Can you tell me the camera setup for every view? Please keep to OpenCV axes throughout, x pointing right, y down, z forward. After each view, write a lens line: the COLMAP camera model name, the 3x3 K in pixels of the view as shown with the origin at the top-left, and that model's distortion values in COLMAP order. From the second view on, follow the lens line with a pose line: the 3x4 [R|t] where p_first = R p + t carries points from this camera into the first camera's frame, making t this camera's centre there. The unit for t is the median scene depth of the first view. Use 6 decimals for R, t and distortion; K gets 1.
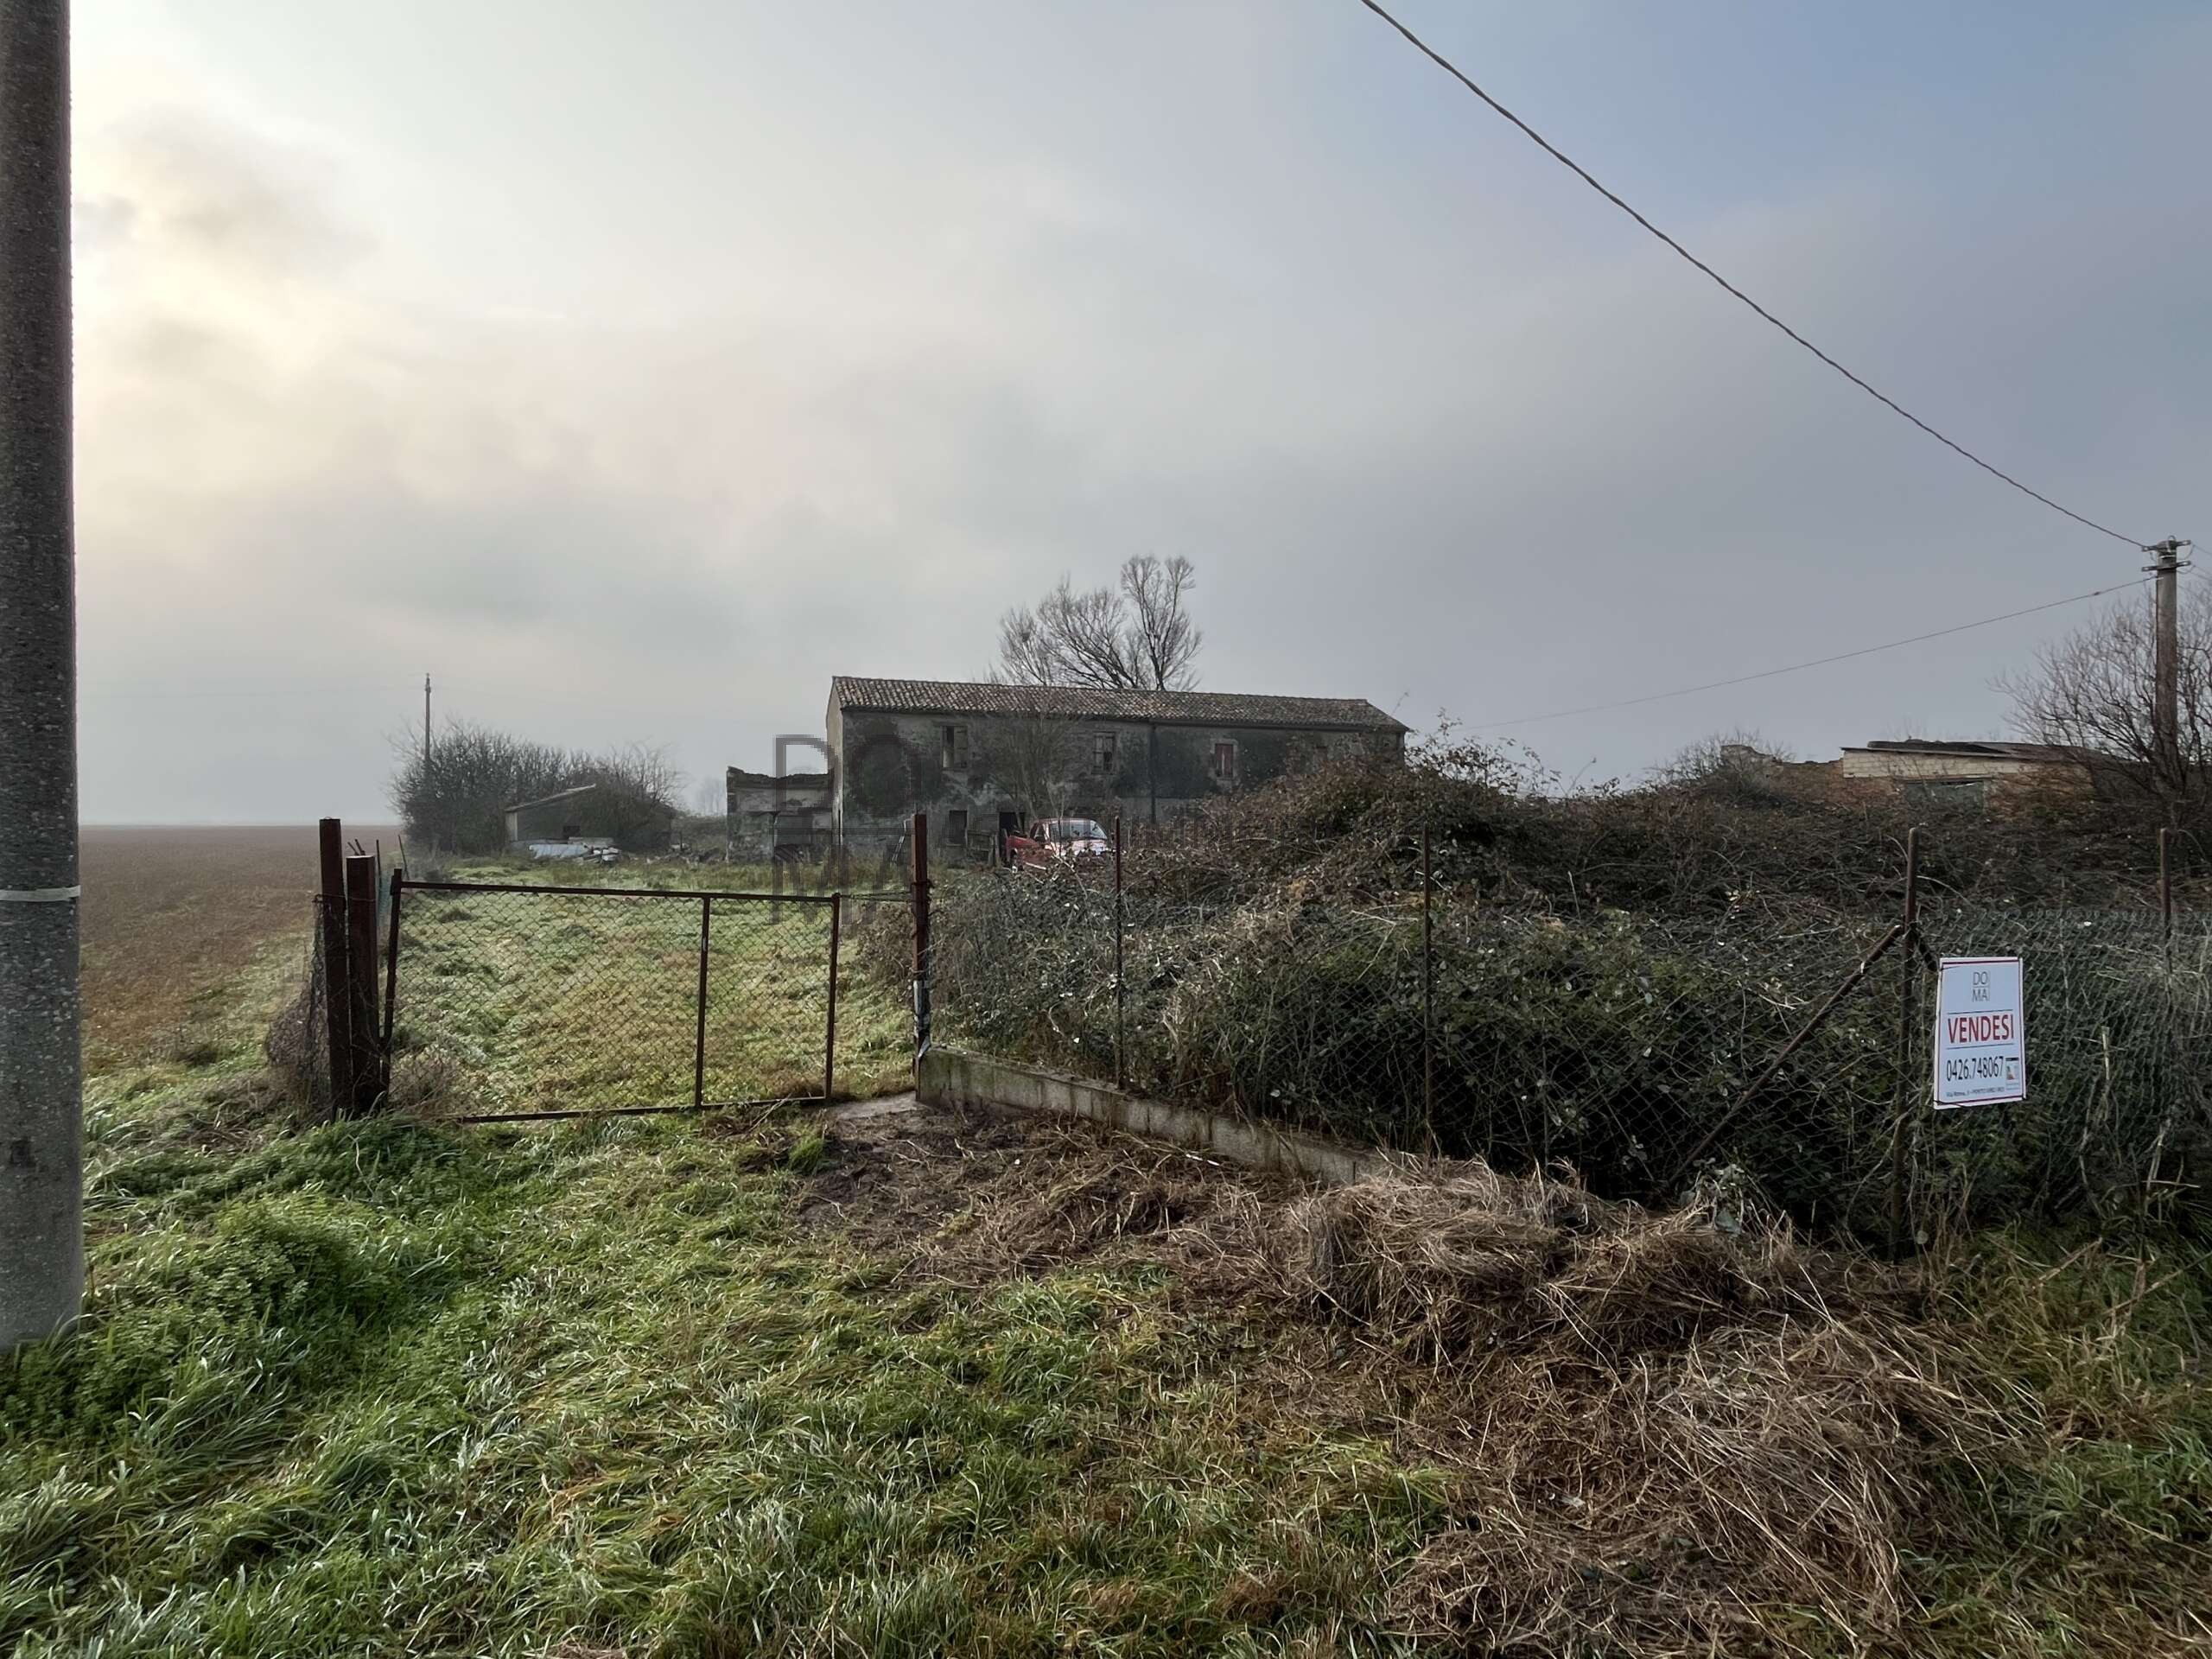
lens RADIAL K [[1067.7, 0, 1100.2], [0, 1067.7, 828.2], [0, 0, 1]] dist [-0.000253, -0.000032]
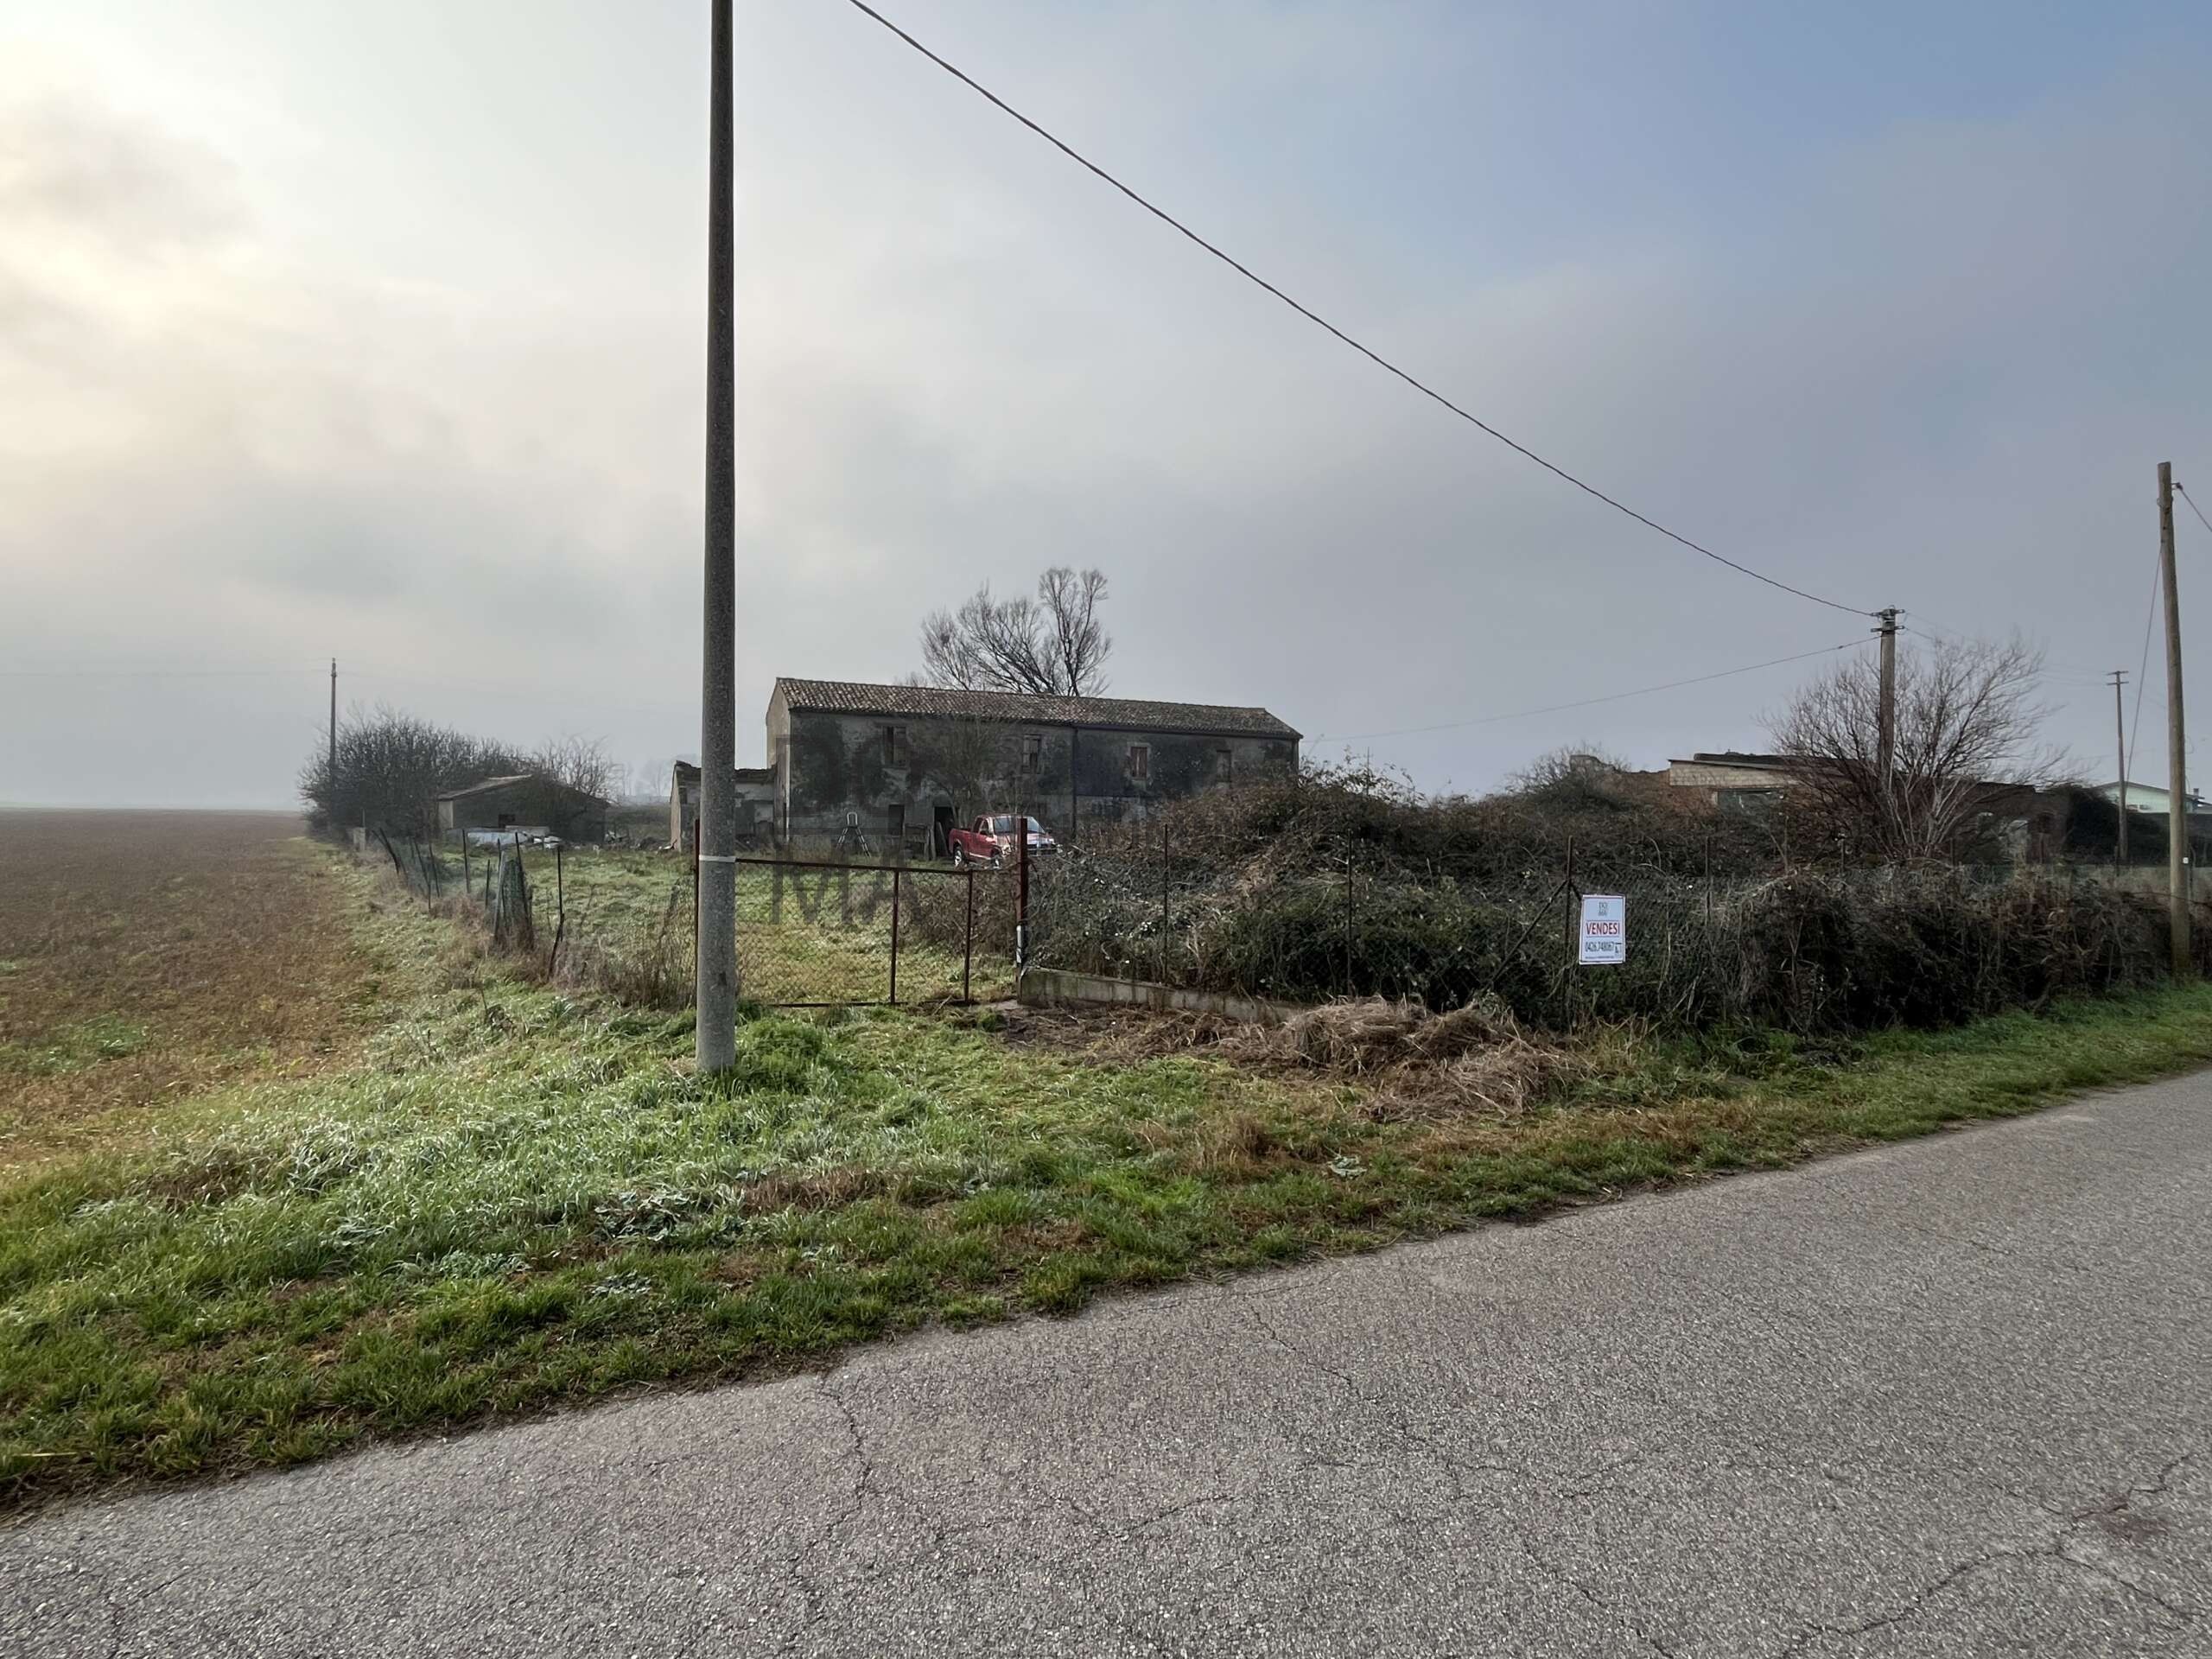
lens RADIAL K [[1067.7, 0, 1100.2], [0, 1067.7, 828.2], [0, 0, 1]] dist [-0.000253, -0.000032]
pose [[0.994690, 0.010263, 0.102406, -0.038992], [-0.010910, 0.999924, 0.005757, -0.001587], [-0.102339, -0.006843, 0.994726, -0.099162]]
